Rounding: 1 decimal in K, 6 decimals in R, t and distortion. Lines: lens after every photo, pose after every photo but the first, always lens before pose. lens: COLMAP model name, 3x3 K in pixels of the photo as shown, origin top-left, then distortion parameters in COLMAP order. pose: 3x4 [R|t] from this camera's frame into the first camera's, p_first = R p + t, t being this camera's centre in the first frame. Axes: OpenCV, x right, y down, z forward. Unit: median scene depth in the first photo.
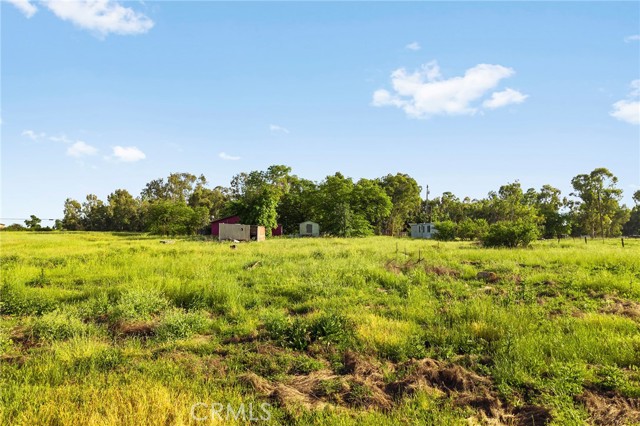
lens RADIAL K [[428.9, 0, 317.0], [0, 428.9, 213.5], [0, 0, 1]] dist [0.002738, -0.001238]
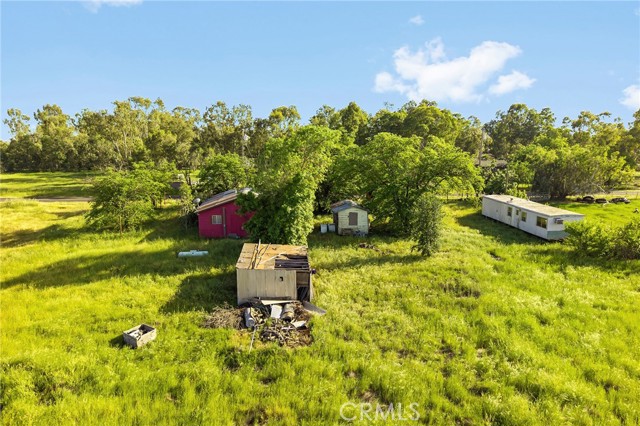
lens RADIAL K [[428.9, 0, 317.0], [0, 428.9, 213.5], [0, 0, 1]] dist [0.002738, -0.001238]
pose [[0.994617, -0.026680, 0.100126, -0.072790], [0.003288, 0.973922, 0.226859, -0.063444], [-0.103567, -0.225309, 0.968767, 0.200277]]
